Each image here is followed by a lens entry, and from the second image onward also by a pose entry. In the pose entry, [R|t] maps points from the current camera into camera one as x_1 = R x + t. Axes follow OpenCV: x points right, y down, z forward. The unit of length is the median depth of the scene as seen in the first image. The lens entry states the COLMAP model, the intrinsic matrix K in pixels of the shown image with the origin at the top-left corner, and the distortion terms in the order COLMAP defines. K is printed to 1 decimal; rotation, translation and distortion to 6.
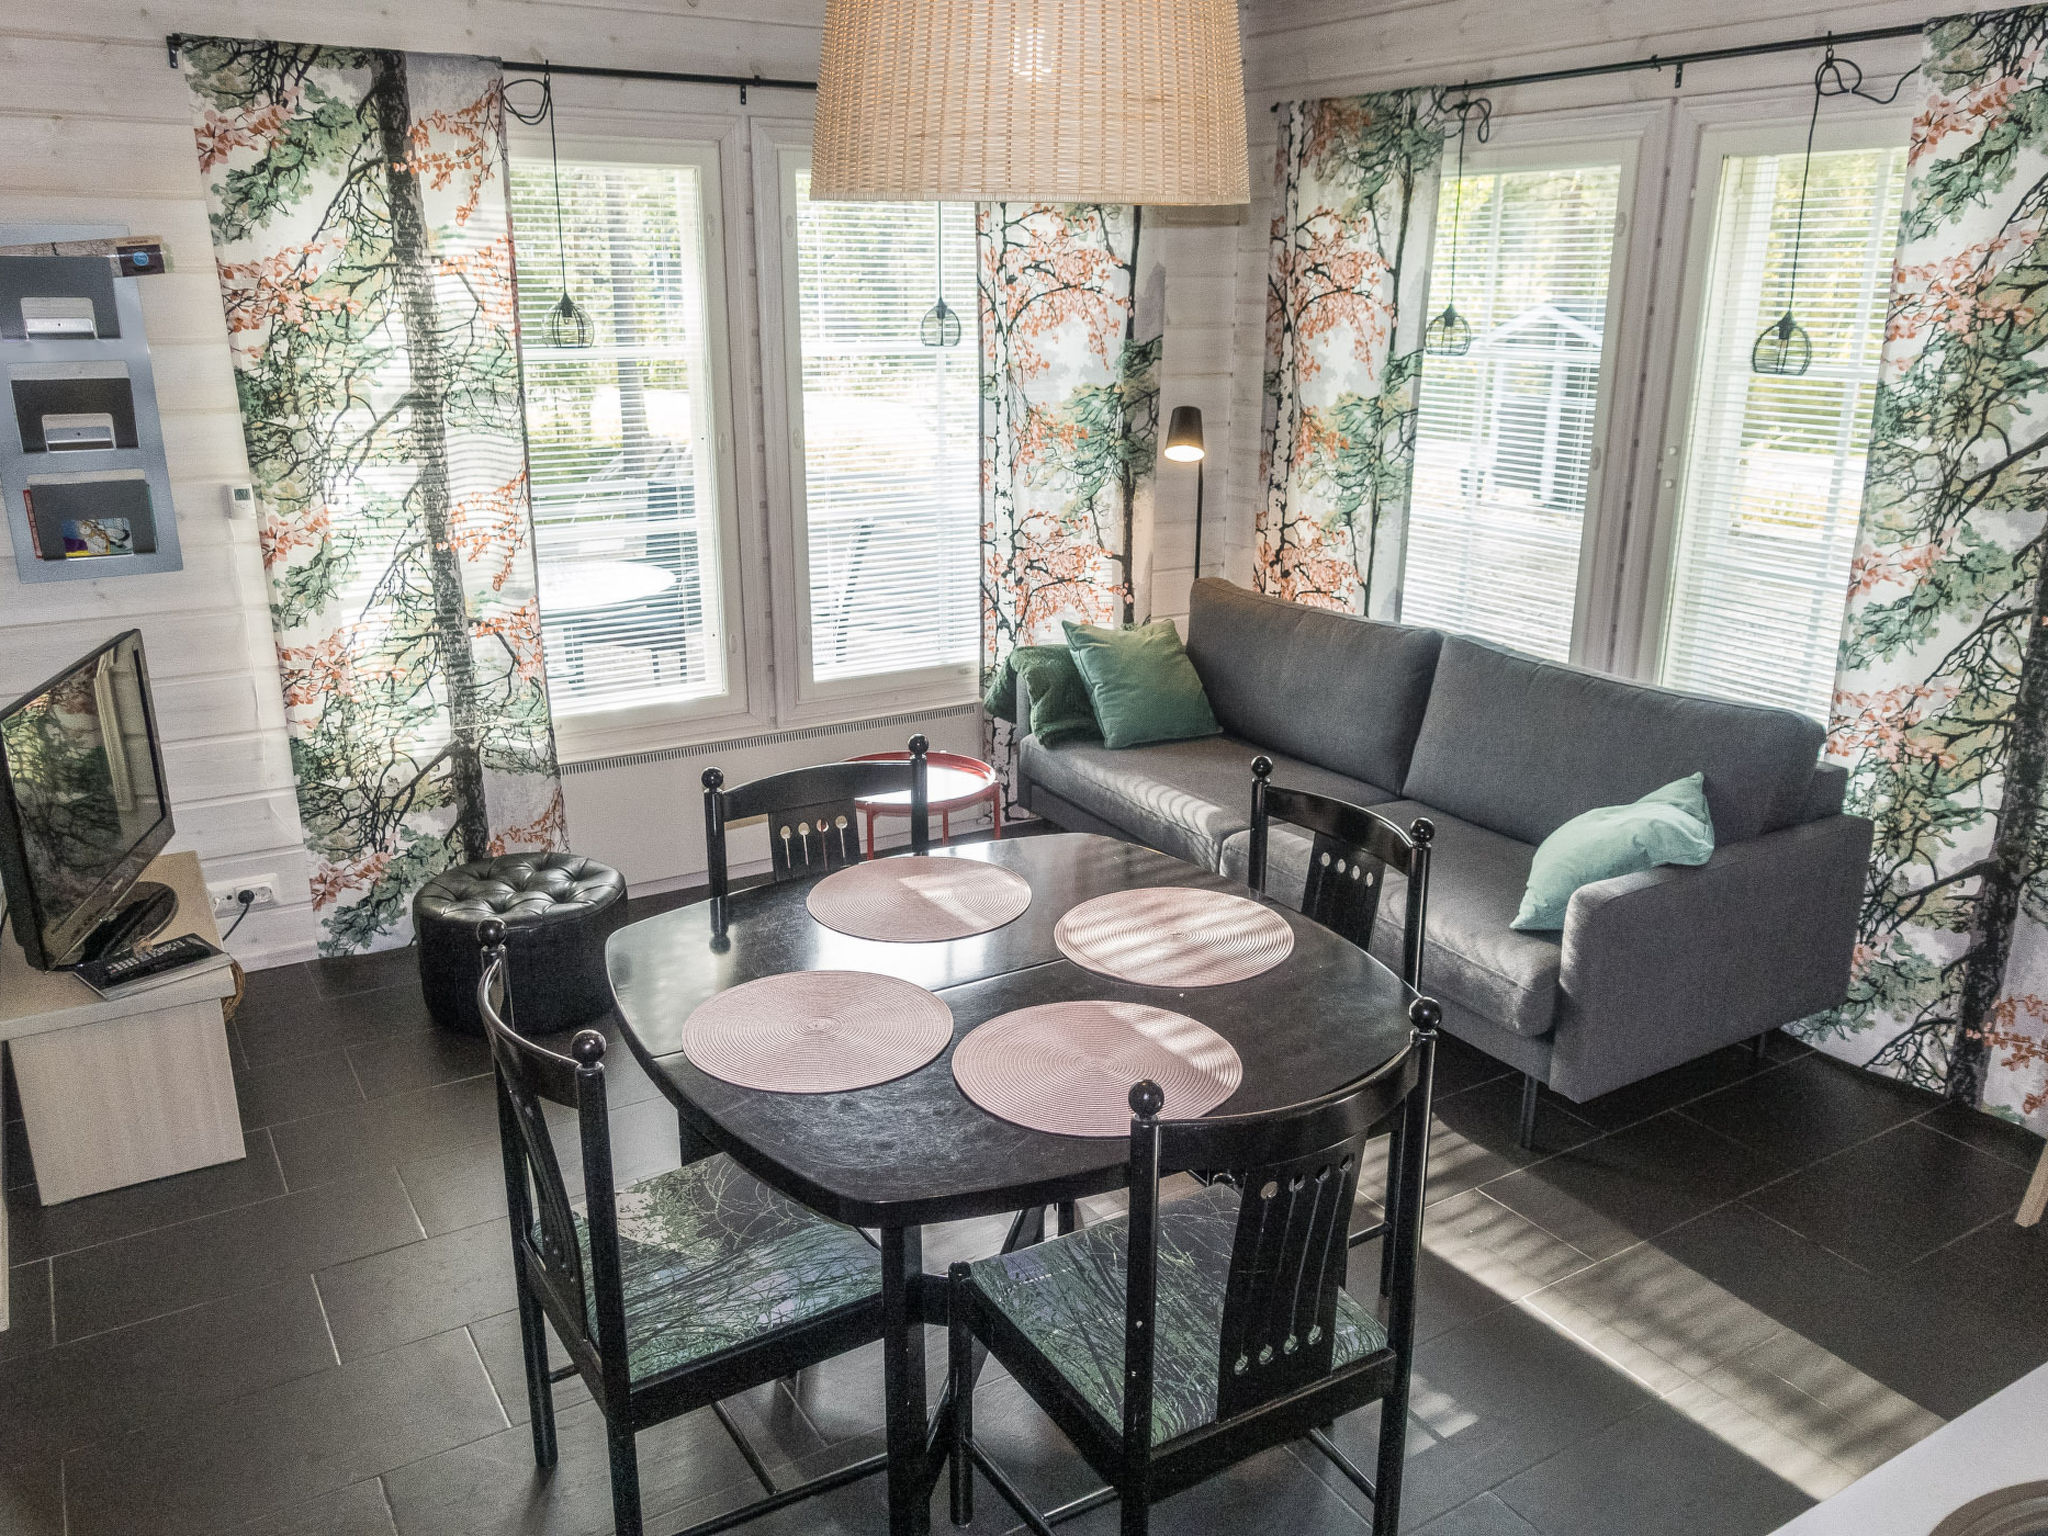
lens RADIAL K [[1609.4, 0, 1024.0], [0, 1609.4, 768.0], [0, 0, 1]] dist [0.010550, 0.004880]
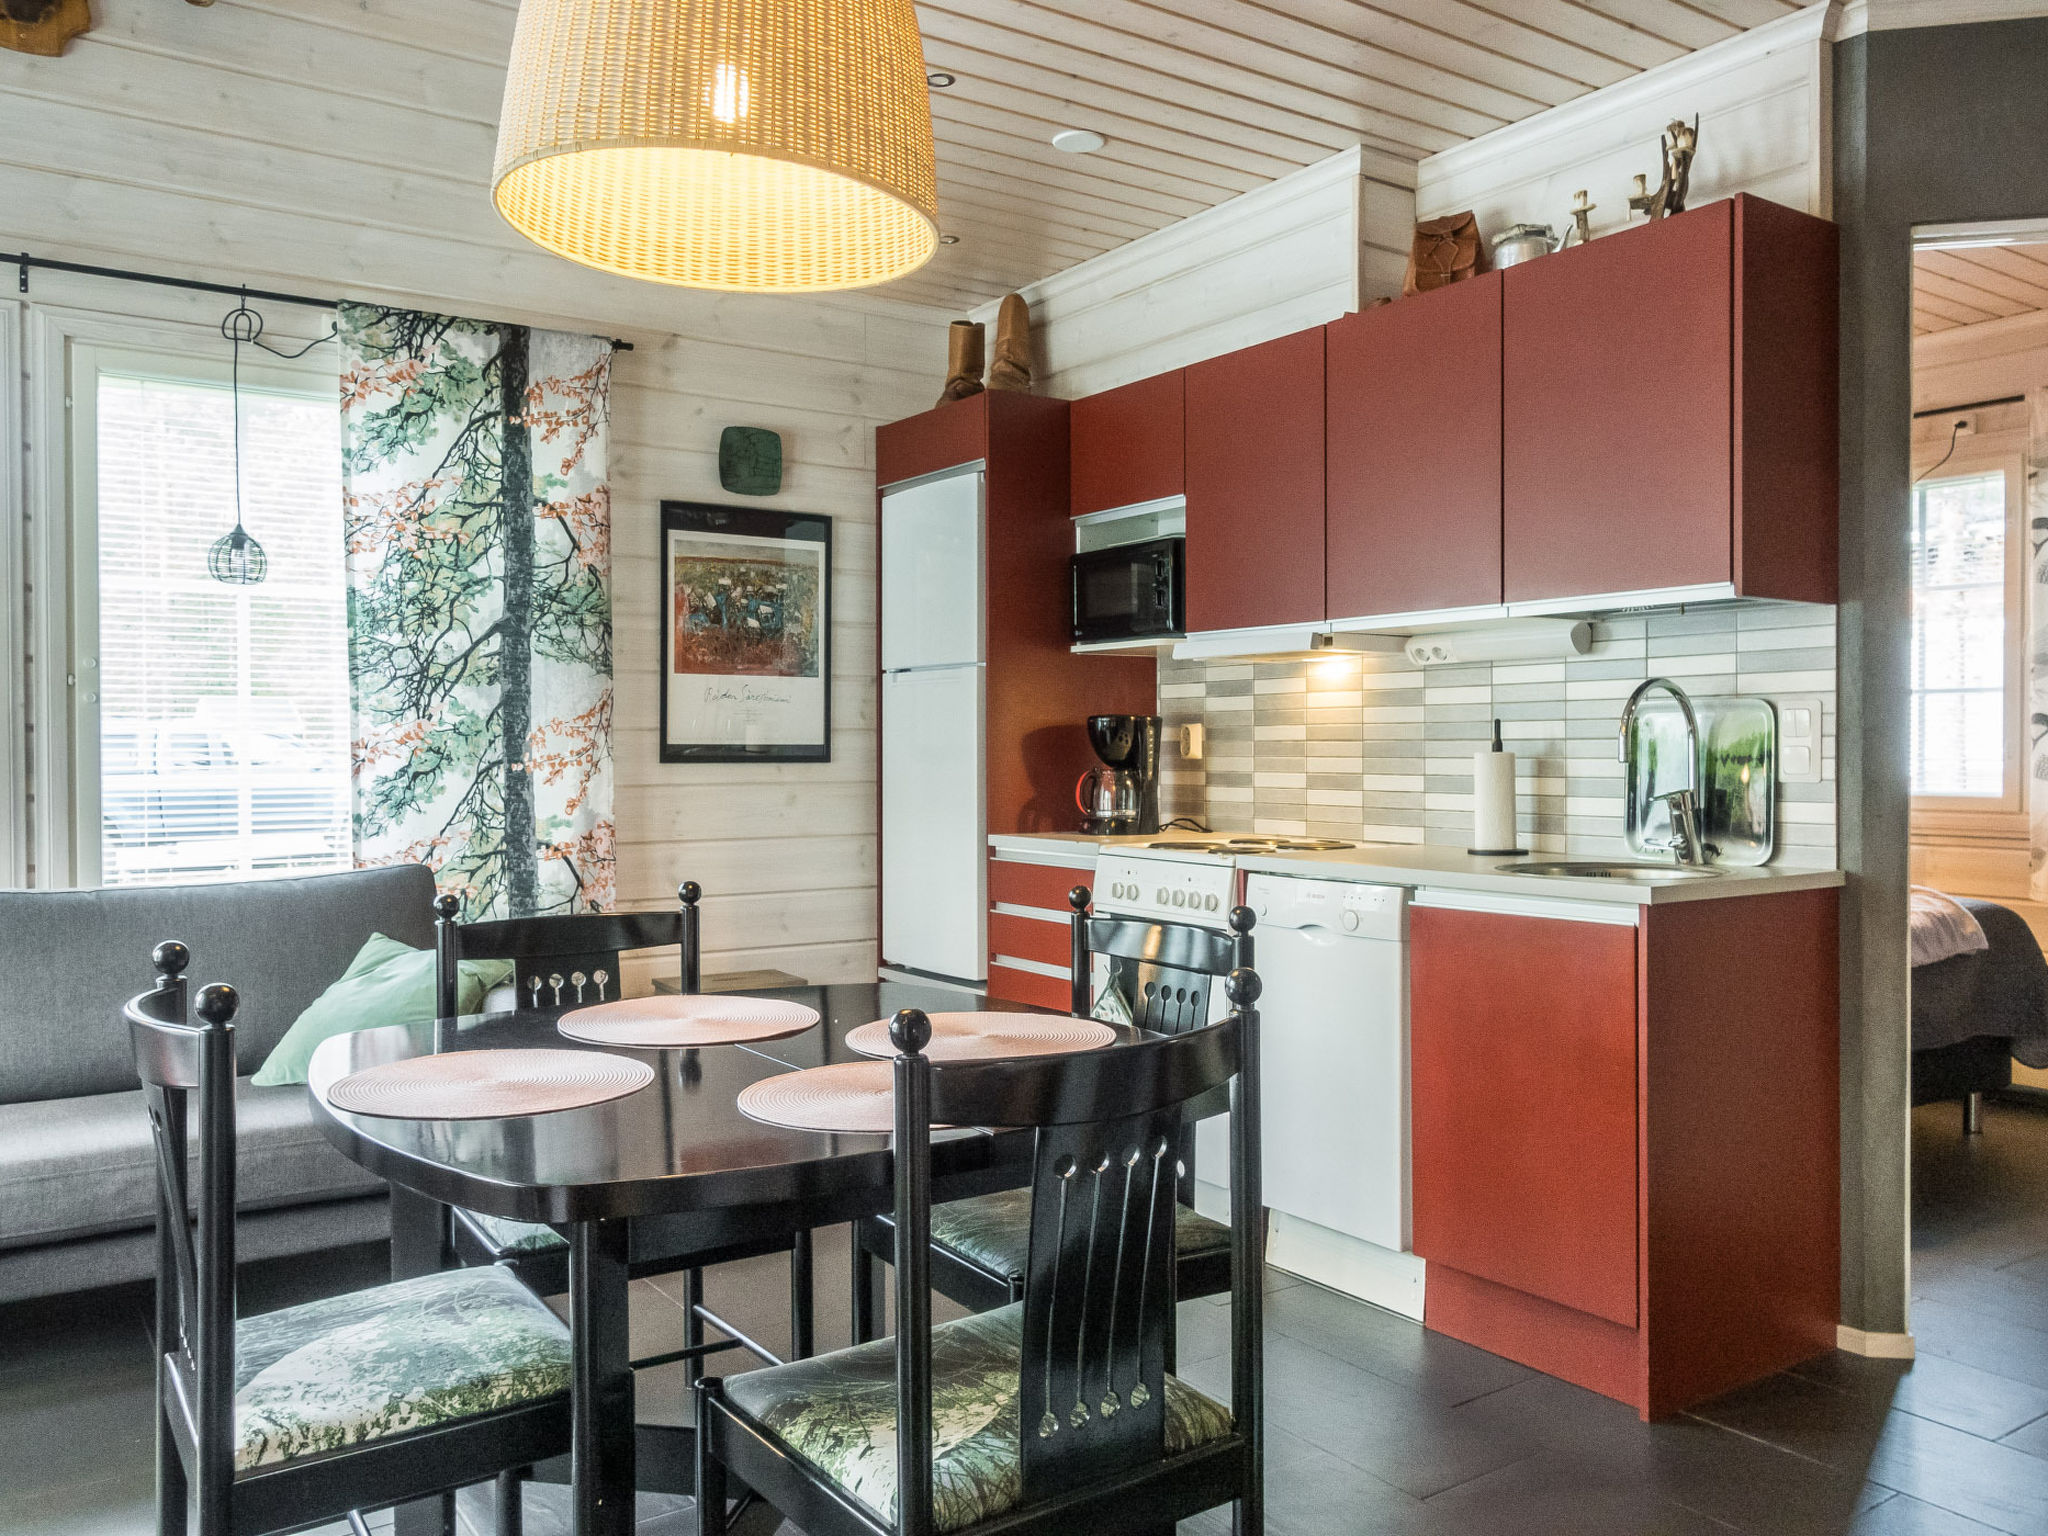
lens RADIAL K [[1586.1, 0, 1024.1], [0, 1586.1, 763.8], [0, 0, 1]] dist [0.000791, 0.000137]
pose [[-0.046610, -0.018040, 0.998750, -0.650573], [0.294024, 0.955296, 0.030977, -0.011661], [-0.954661, 0.295101, -0.039222, 0.638411]]
